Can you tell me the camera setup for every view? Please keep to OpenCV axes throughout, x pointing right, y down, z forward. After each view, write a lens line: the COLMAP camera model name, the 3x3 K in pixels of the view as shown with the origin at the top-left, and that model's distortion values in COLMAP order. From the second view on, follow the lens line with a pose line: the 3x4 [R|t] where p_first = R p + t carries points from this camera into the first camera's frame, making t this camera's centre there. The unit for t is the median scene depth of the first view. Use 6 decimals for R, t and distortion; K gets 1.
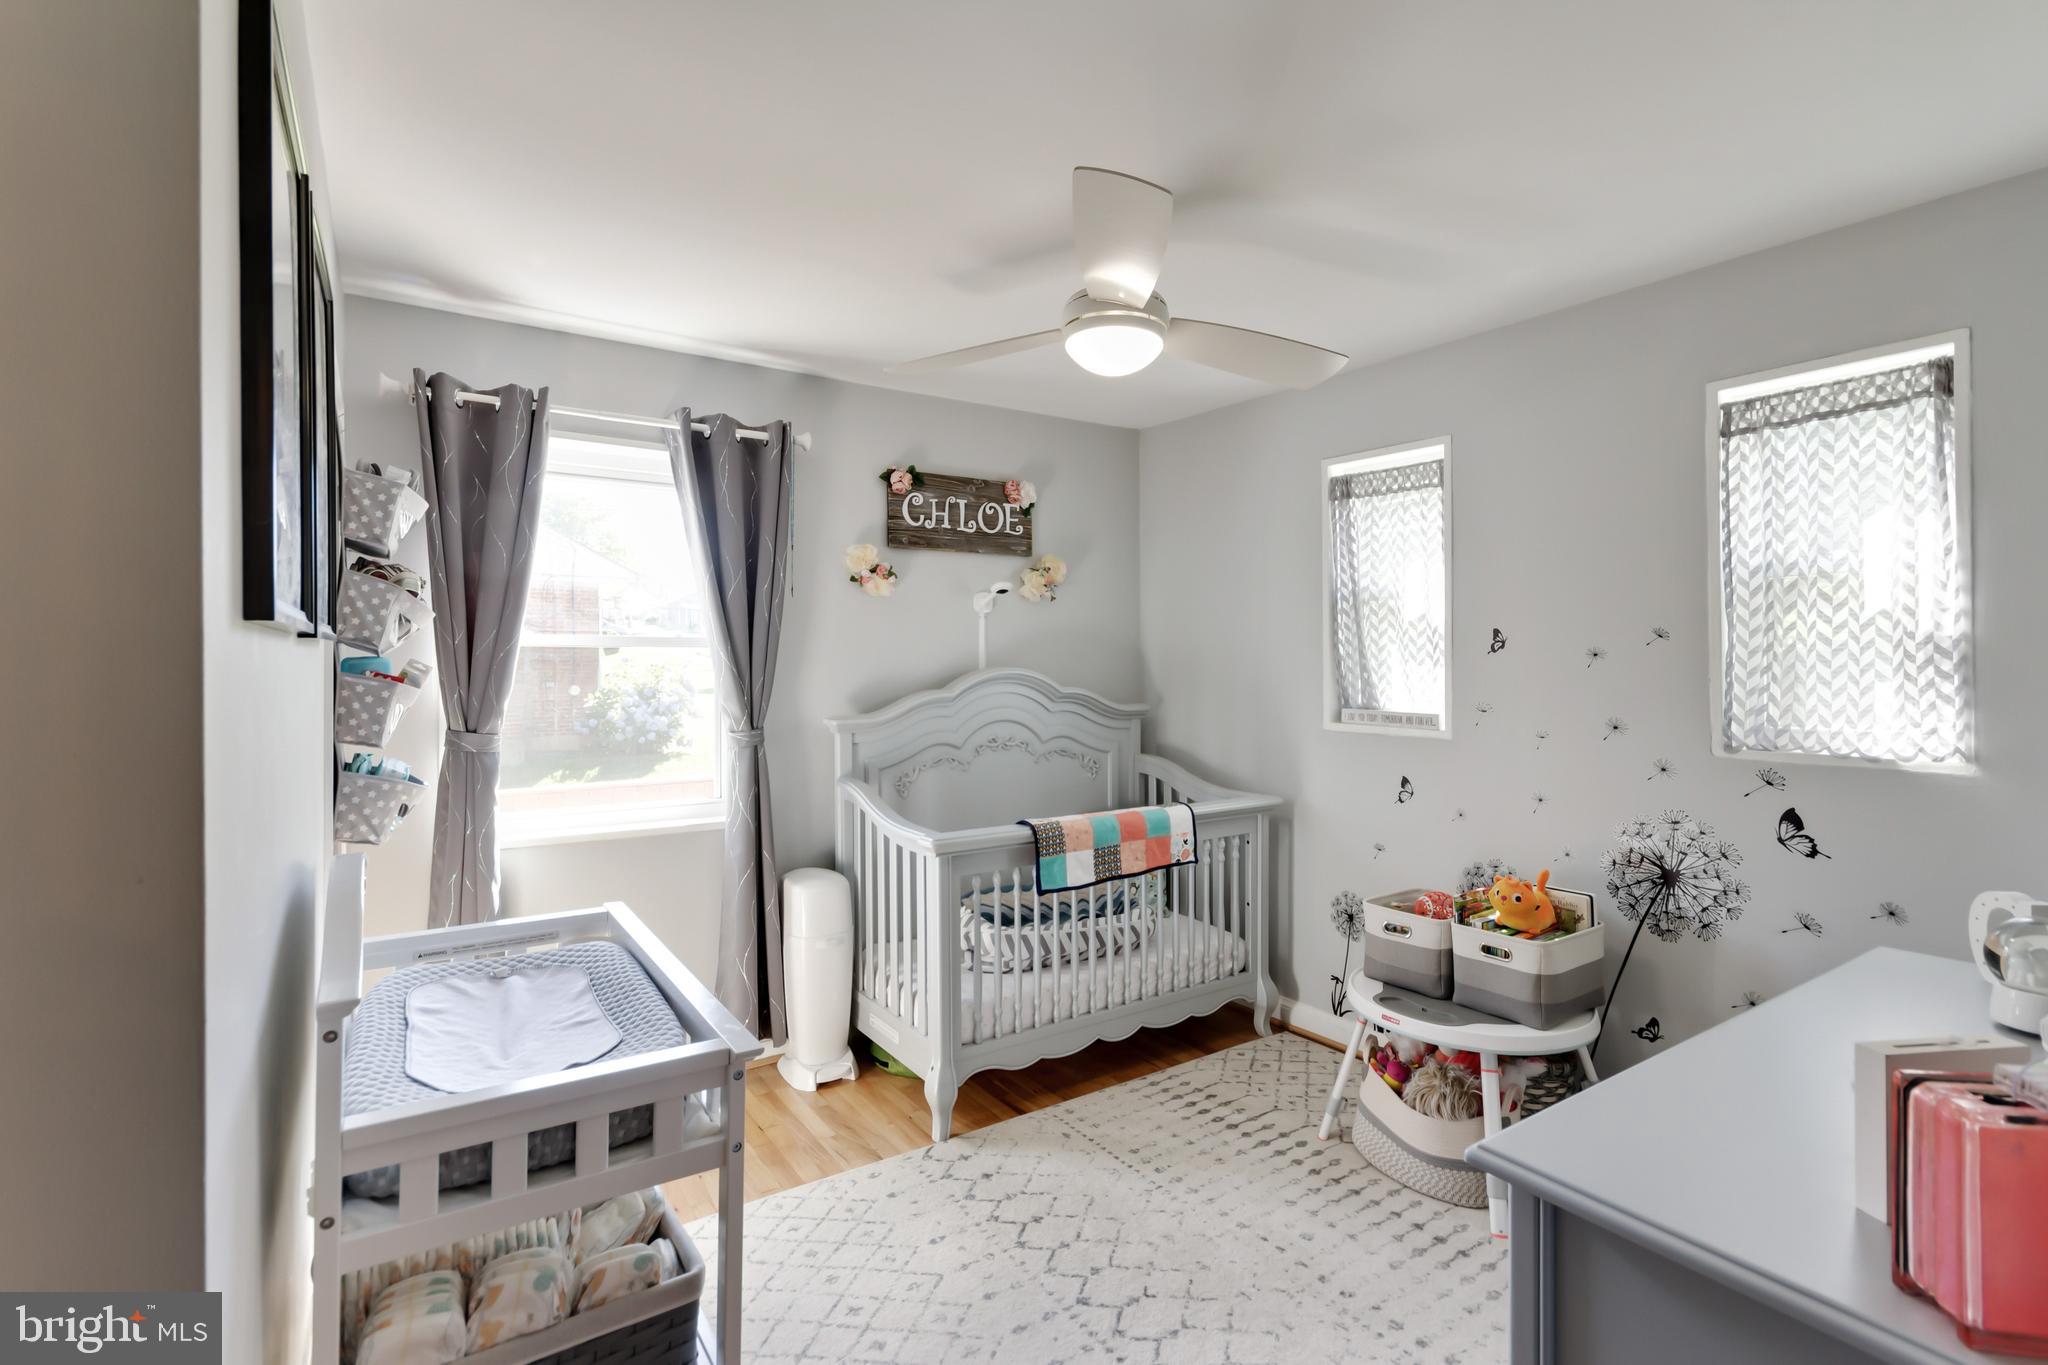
lens RADIAL K [[956.3, 0, 1032.2], [0, 956.3, 667.4], [0, 0, 1]] dist [-0.002731, 0.003390]
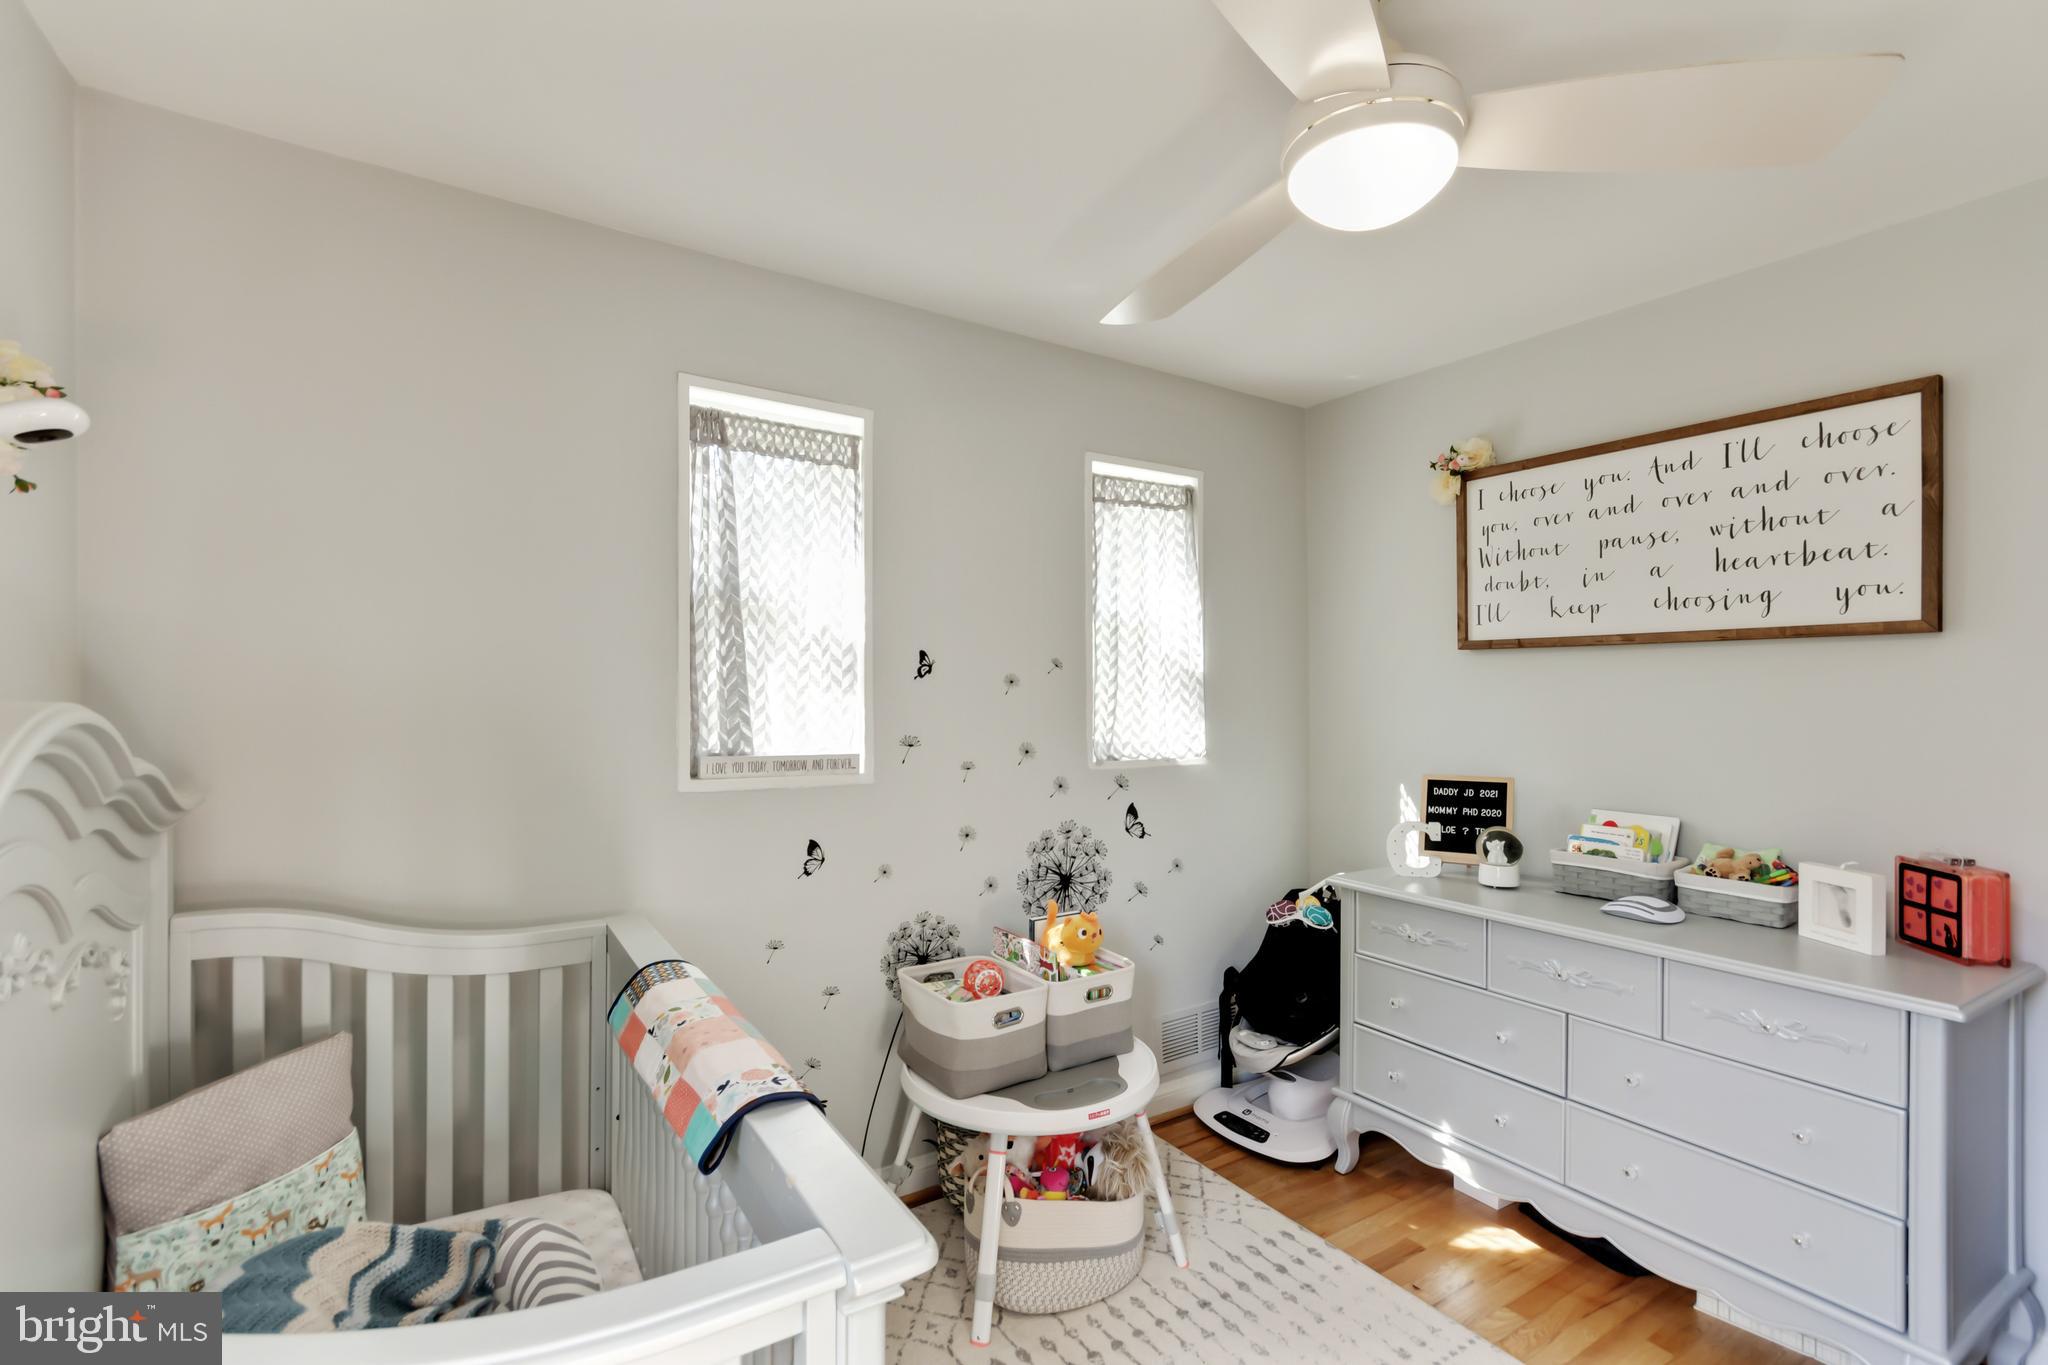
lens RADIAL K [[956.3, 0, 1035.0], [0, 956.3, 693.4], [0, 0, 1]] dist [-0.002731, 0.003390]
pose [[0.010830, -0.002492, 0.999938, -0.449878], [0.001995, 0.999995, 0.002471, -0.003725], [-0.999939, 0.001968, 0.010835, 1.011738]]
